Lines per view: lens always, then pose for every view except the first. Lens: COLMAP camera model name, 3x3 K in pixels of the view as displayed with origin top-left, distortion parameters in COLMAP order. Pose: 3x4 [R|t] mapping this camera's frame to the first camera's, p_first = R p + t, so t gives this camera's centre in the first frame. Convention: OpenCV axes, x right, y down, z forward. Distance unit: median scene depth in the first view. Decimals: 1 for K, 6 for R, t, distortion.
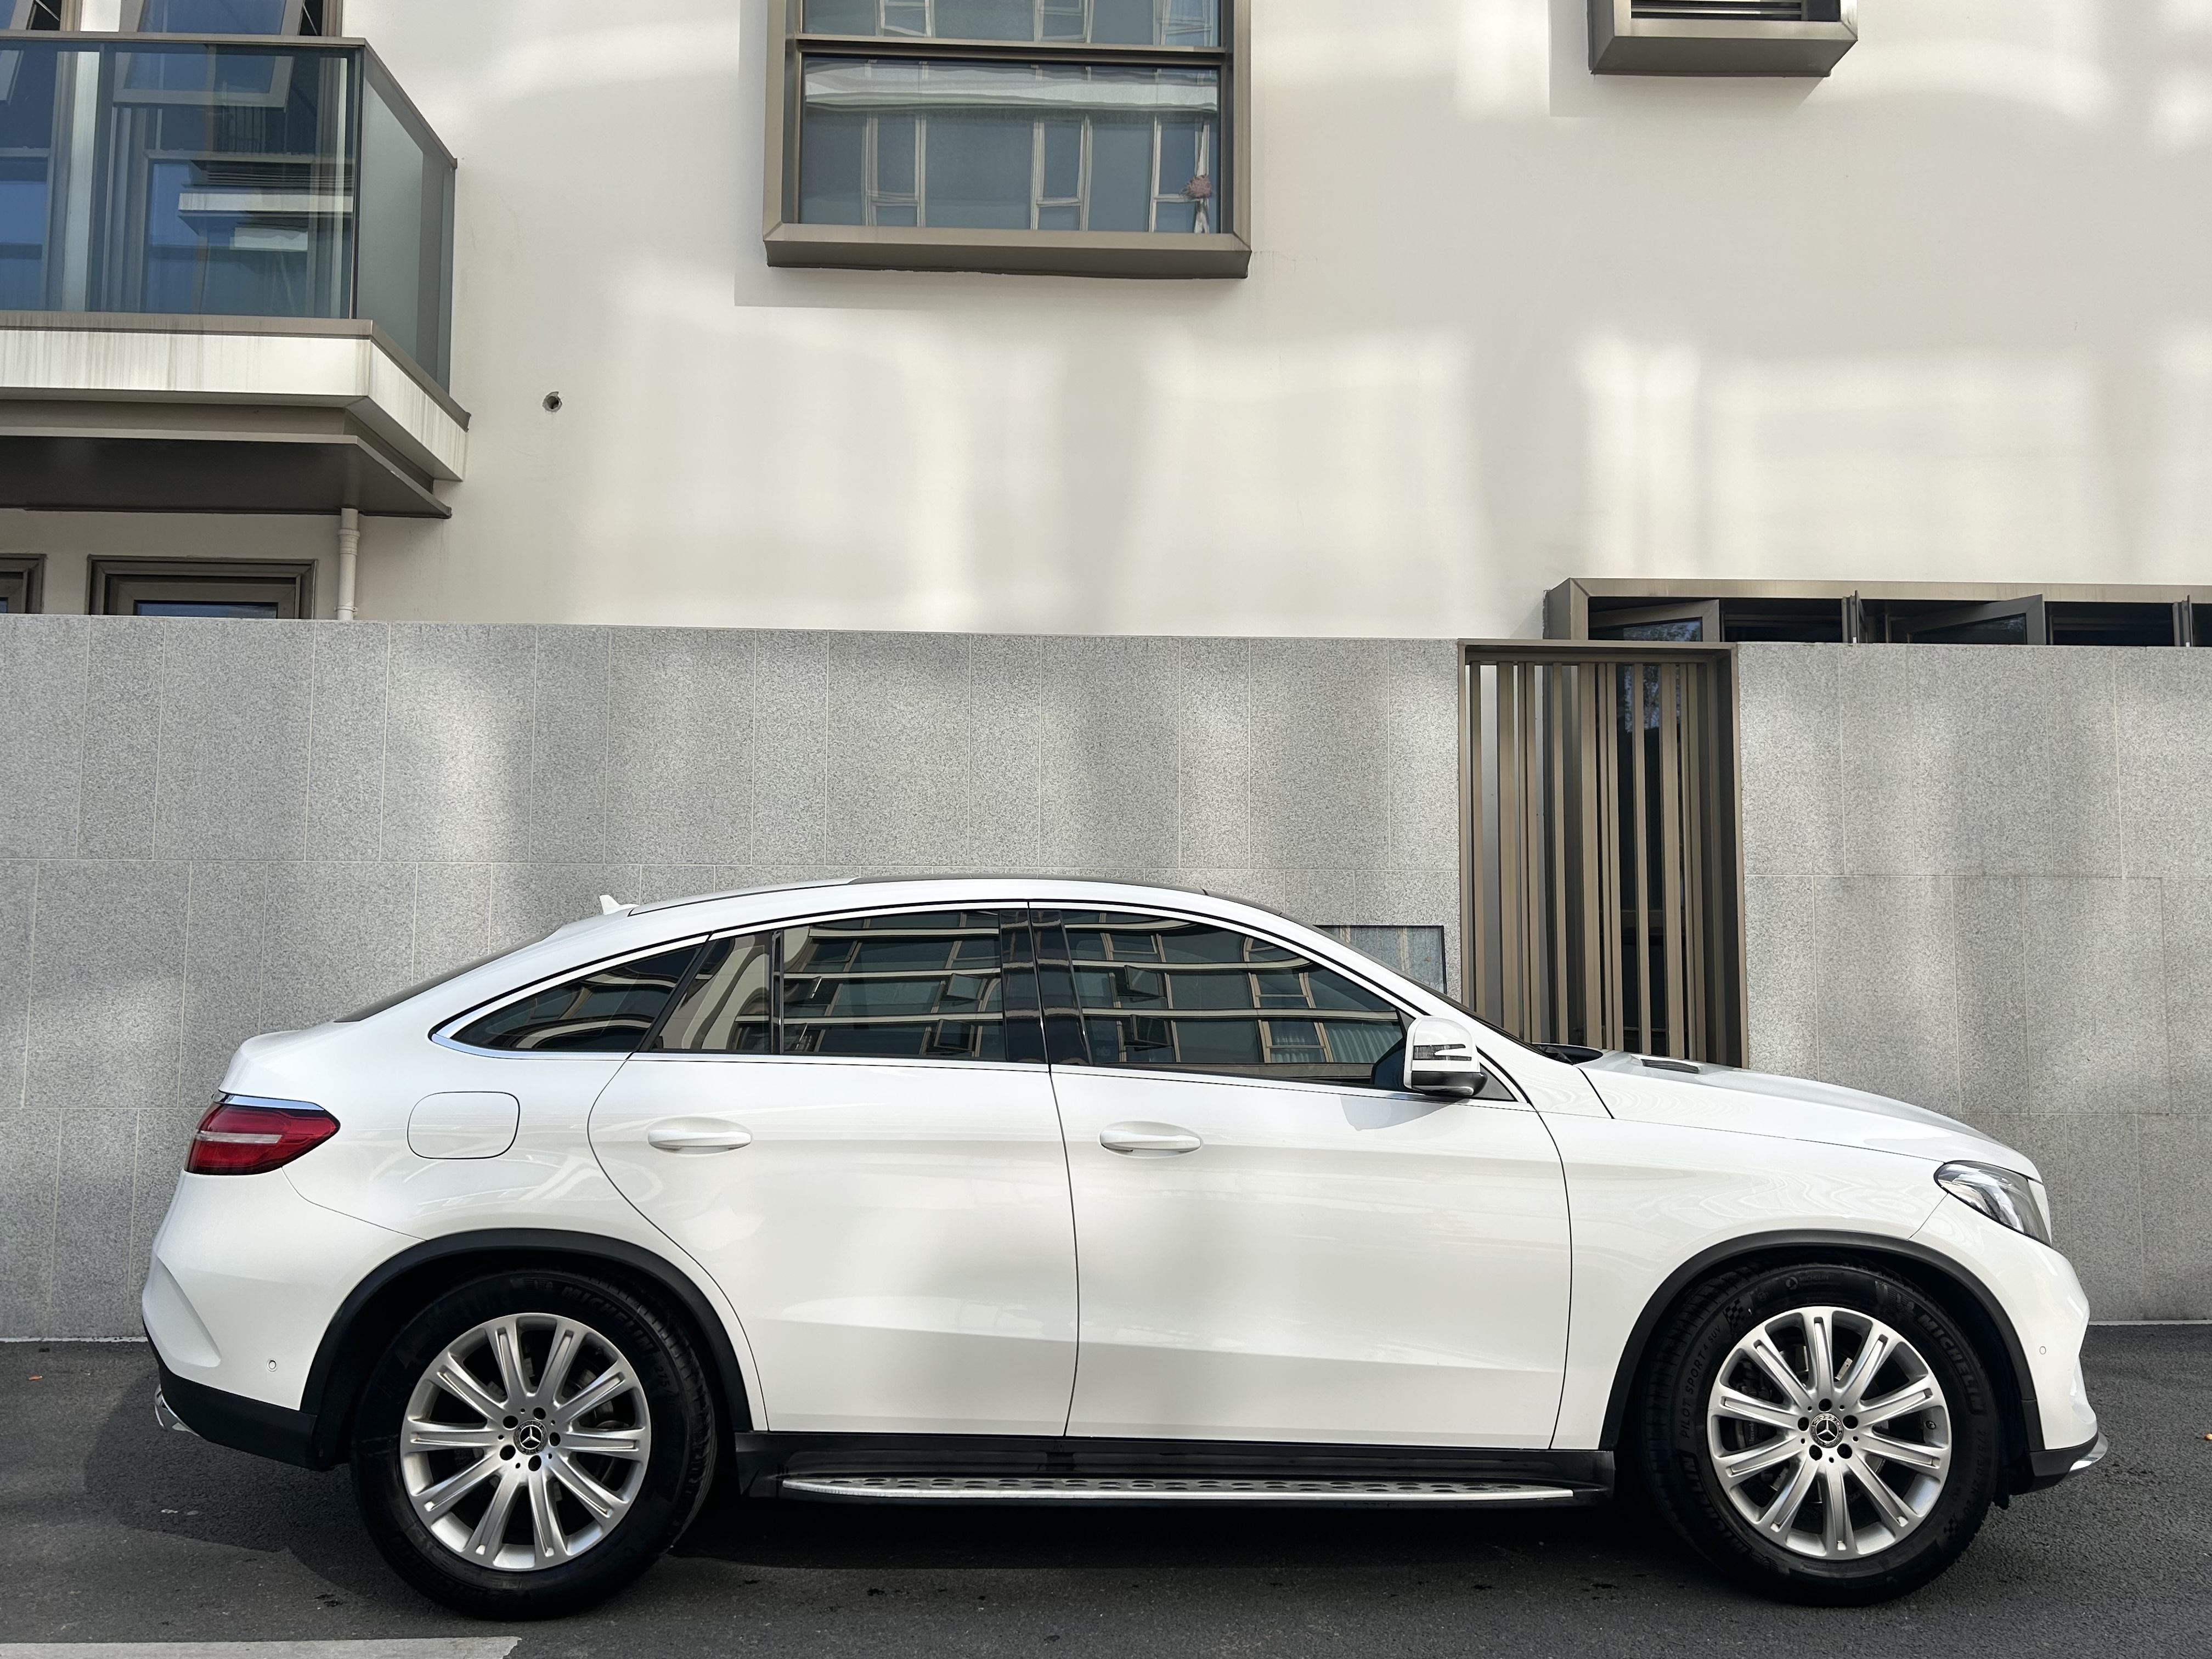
lens RADIAL K [[1724.3, 0, 1110.9], [0, 1724.3, 824.5], [0, 0, 1]] dist [0.062867, -0.062294]
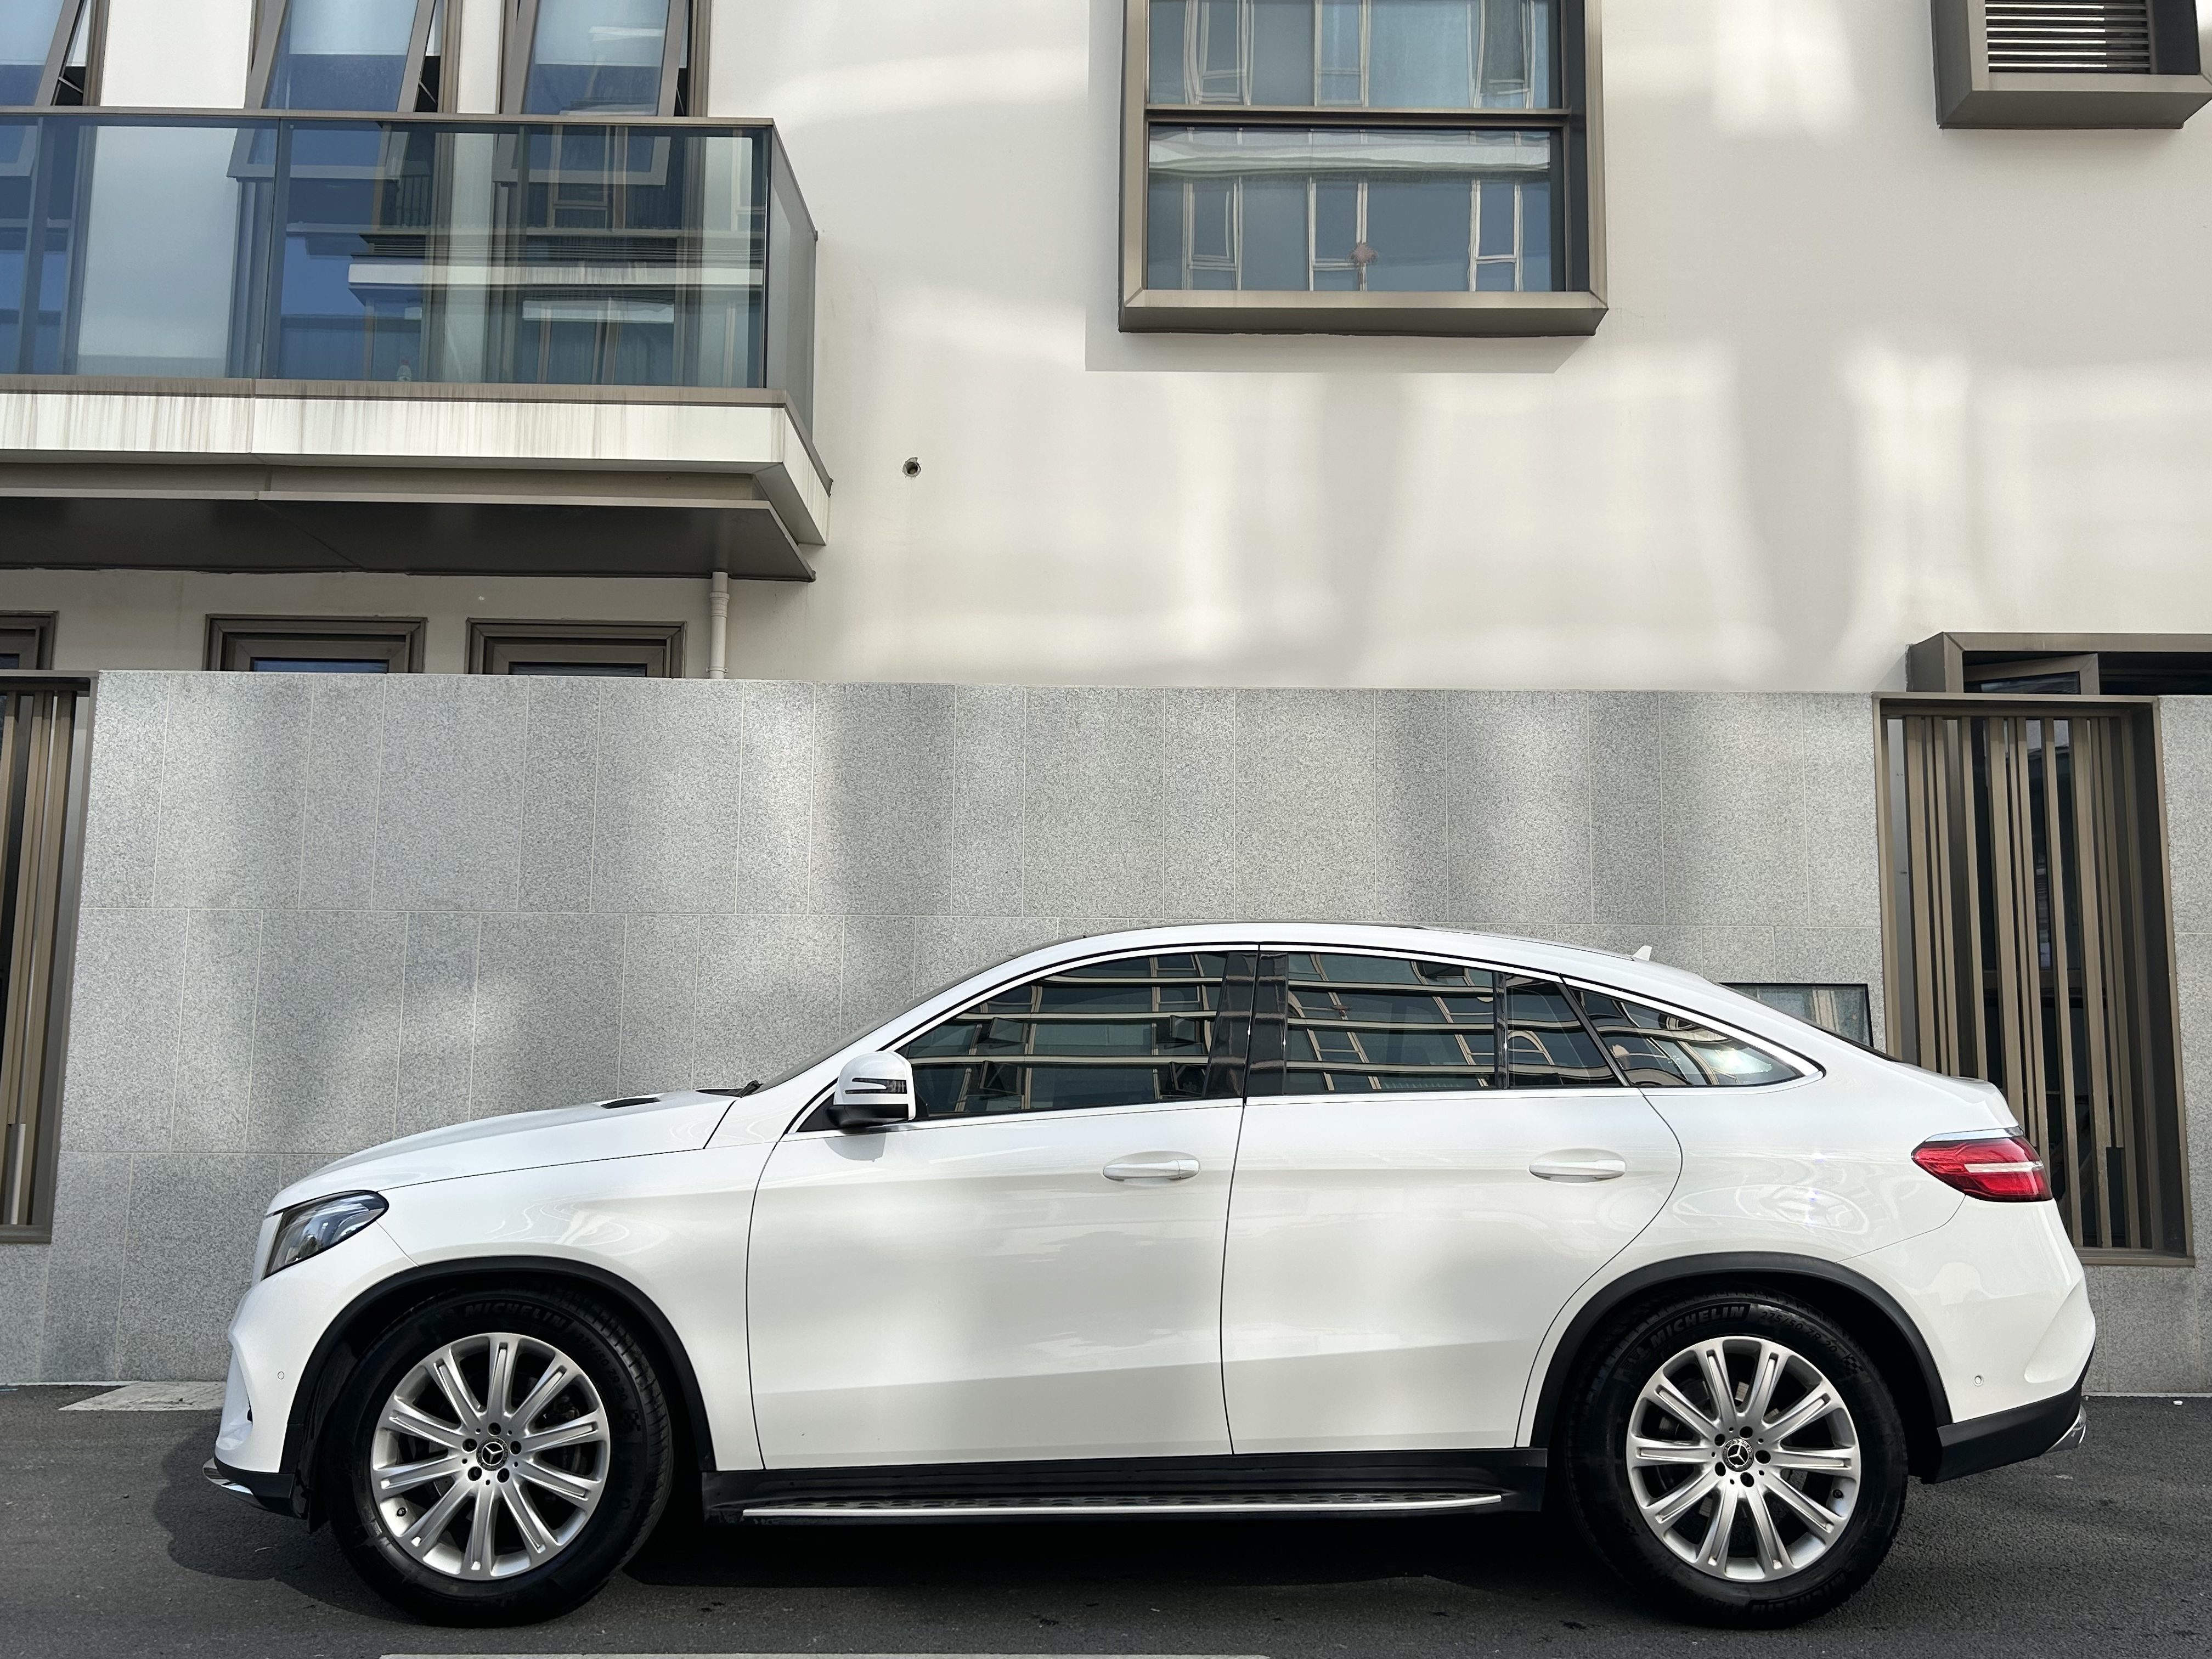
lens RADIAL K [[1763.6, 0, 1106.0], [0, 1763.6, 829.5], [0, 0, 1]] dist [0.110465, -0.173509]
pose [[0.999334, 0.000116, -0.036485, -0.194718], [-0.001419, 0.999362, -0.035695, 0.007745], [0.036458, 0.035723, 0.998697, -0.032501]]
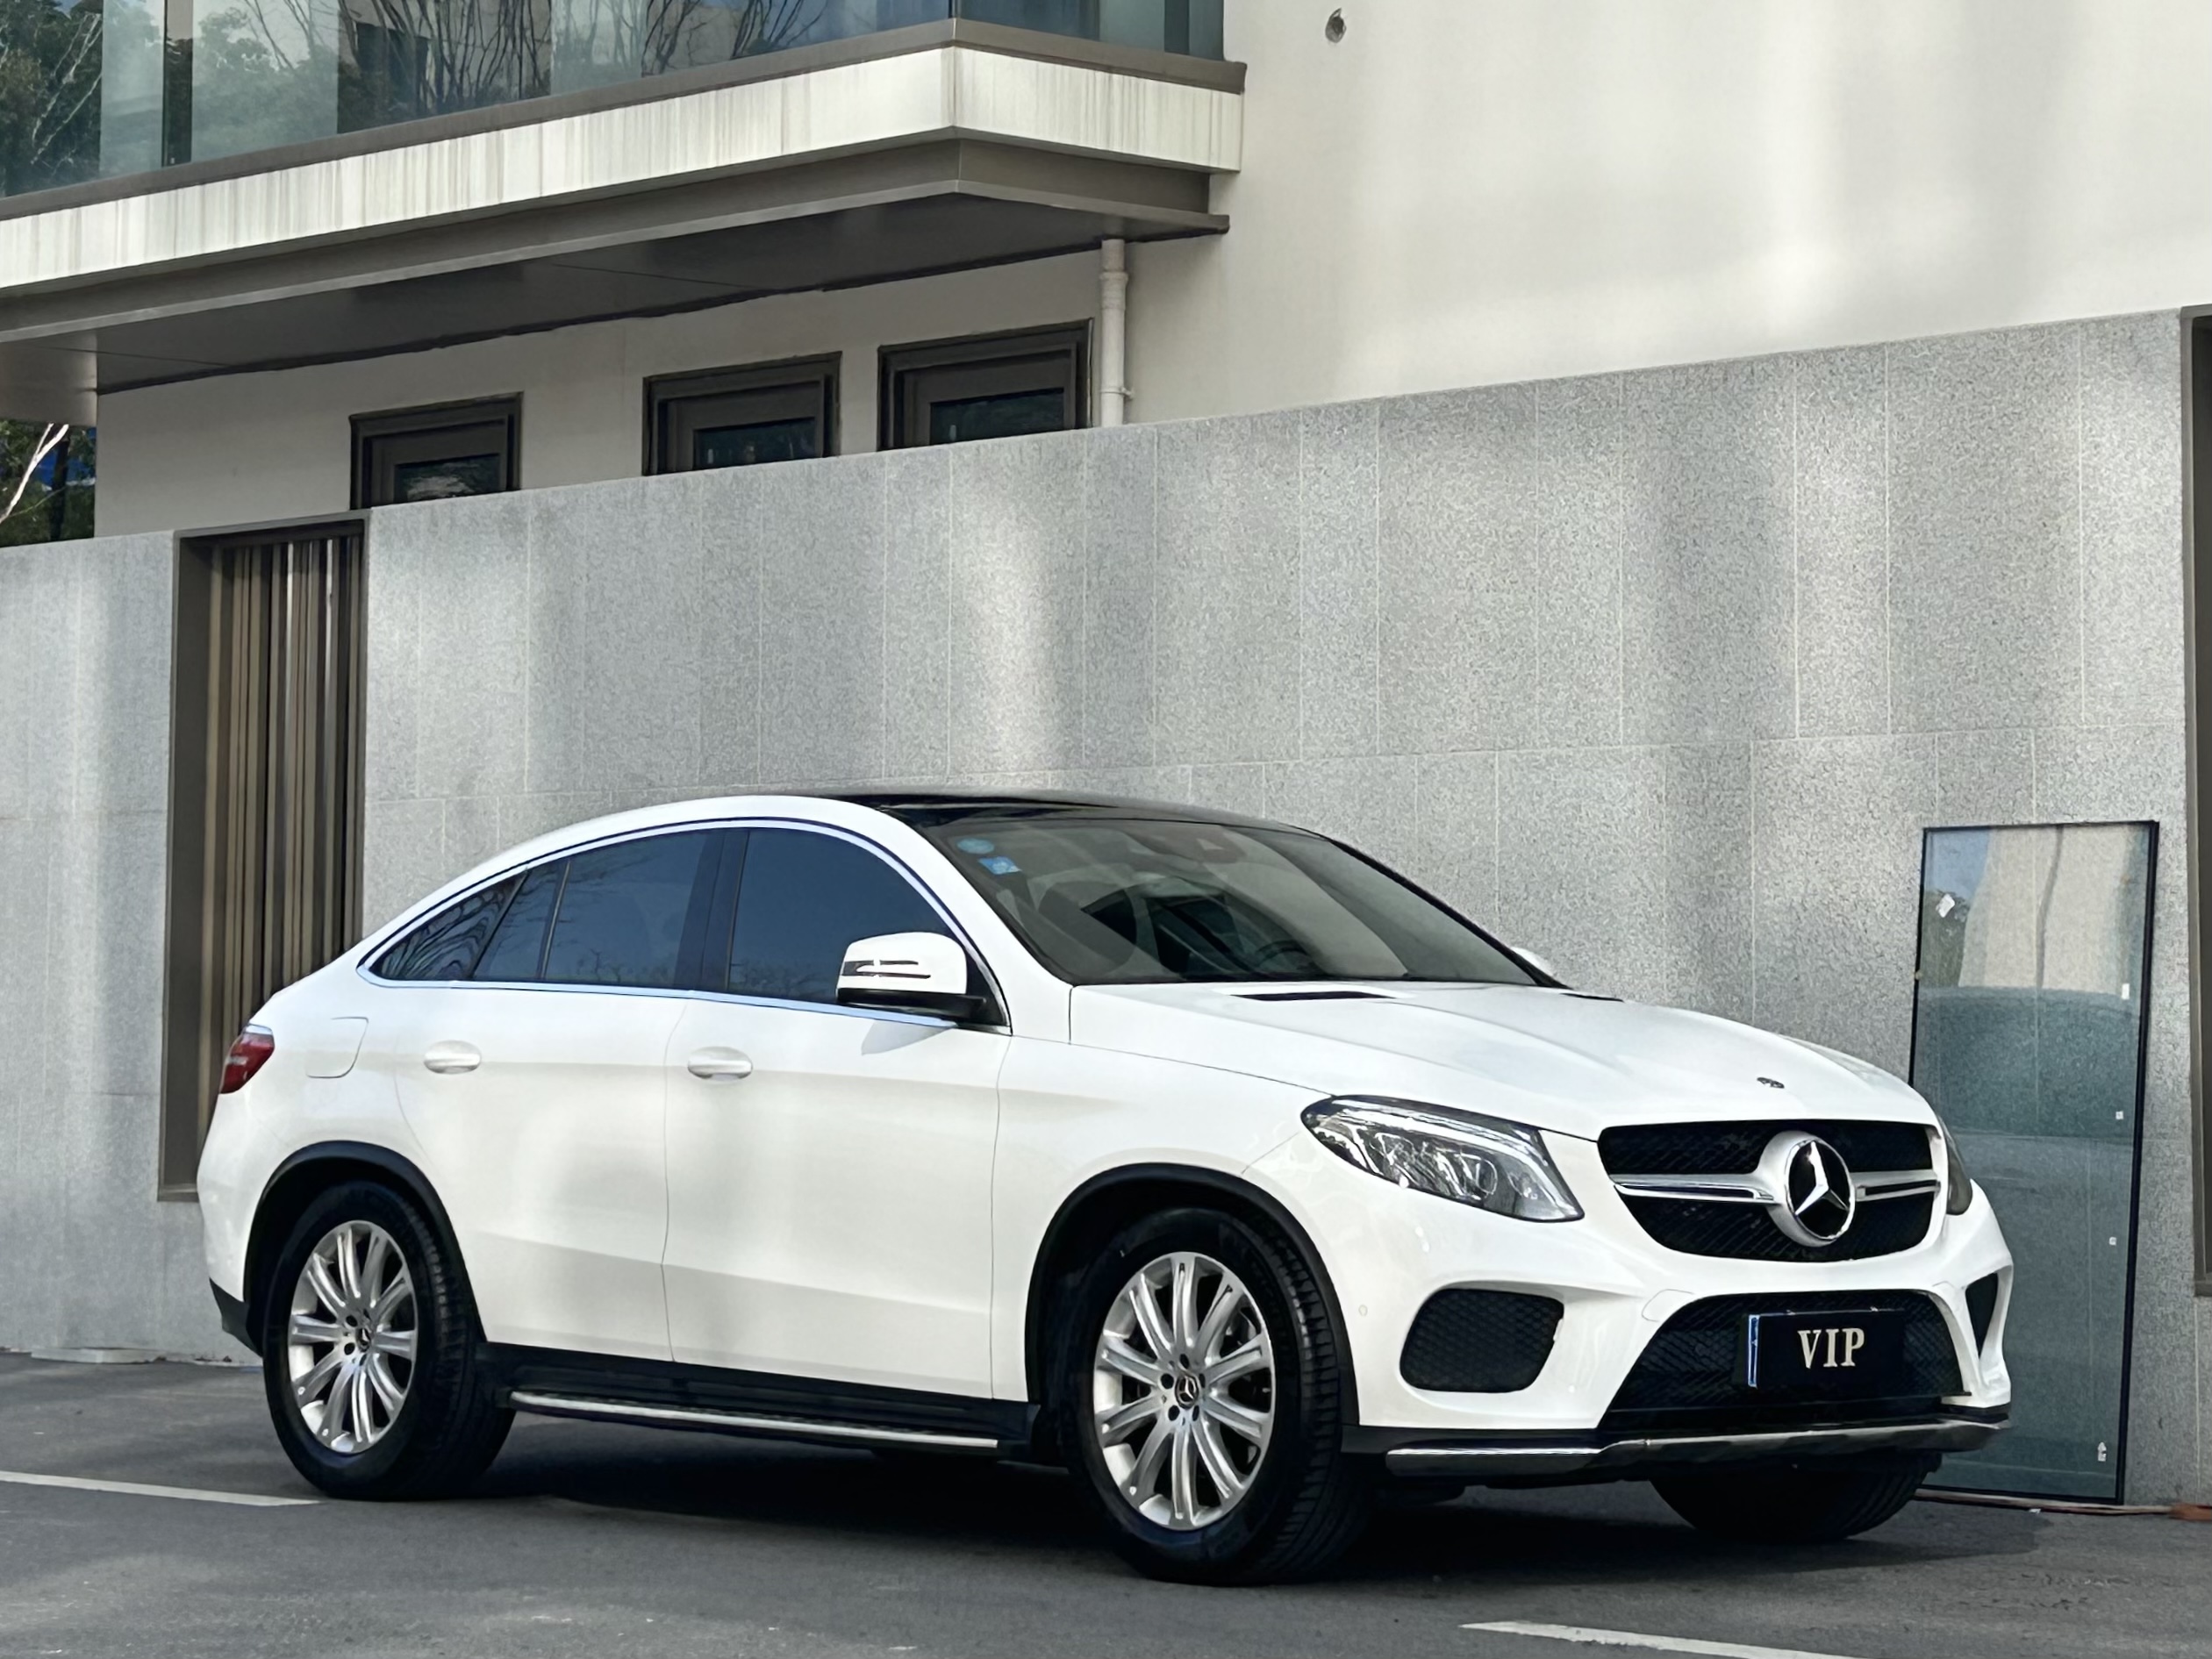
lens RADIAL K [[5656.0, 0, 1103.7], [0, 5656.0, 573.1], [0, 0, 1]] dist [0.188935, -0.668275]
pose [[0.643628, -0.064280, -0.762635, 1.365509], [0.067810, 0.997337, -0.026833, 0.004480], [0.762329, -0.034444, 0.646273, -0.460045]]
